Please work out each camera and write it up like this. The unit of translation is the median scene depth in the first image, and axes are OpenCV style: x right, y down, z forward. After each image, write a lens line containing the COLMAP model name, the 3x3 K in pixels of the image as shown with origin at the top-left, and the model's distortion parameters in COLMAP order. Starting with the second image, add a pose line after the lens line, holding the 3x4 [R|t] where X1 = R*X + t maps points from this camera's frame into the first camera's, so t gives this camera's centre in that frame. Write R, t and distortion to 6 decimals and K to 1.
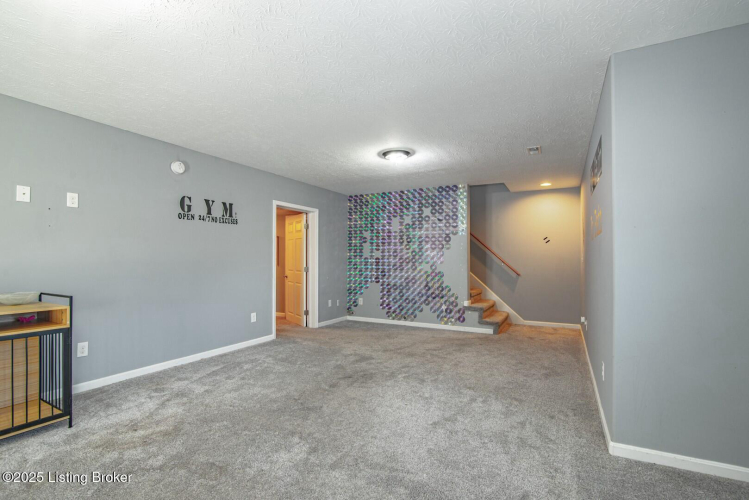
lens RADIAL K [[342.7, 0, 373.8], [0, 342.7, 253.1], [0, 0, 1]] dist [-0.021052, 0.001036]
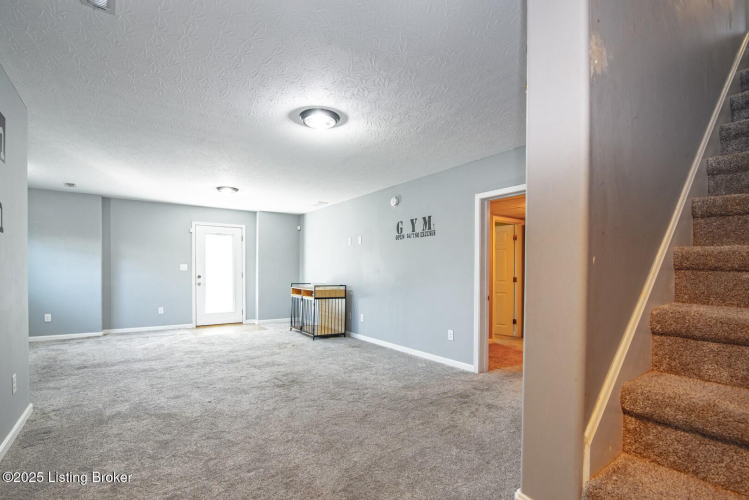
lens RADIAL K [[342.7, 0, 366.3], [0, 342.7, 274.1], [0, 0, 1]] dist [-0.021052, 0.001036]
pose [[-0.440847, 0.002332, -0.897579, 0.624142], [0.009169, 0.999956, -0.001905, 0.031298], [0.897535, -0.009069, -0.440849, 1.352088]]
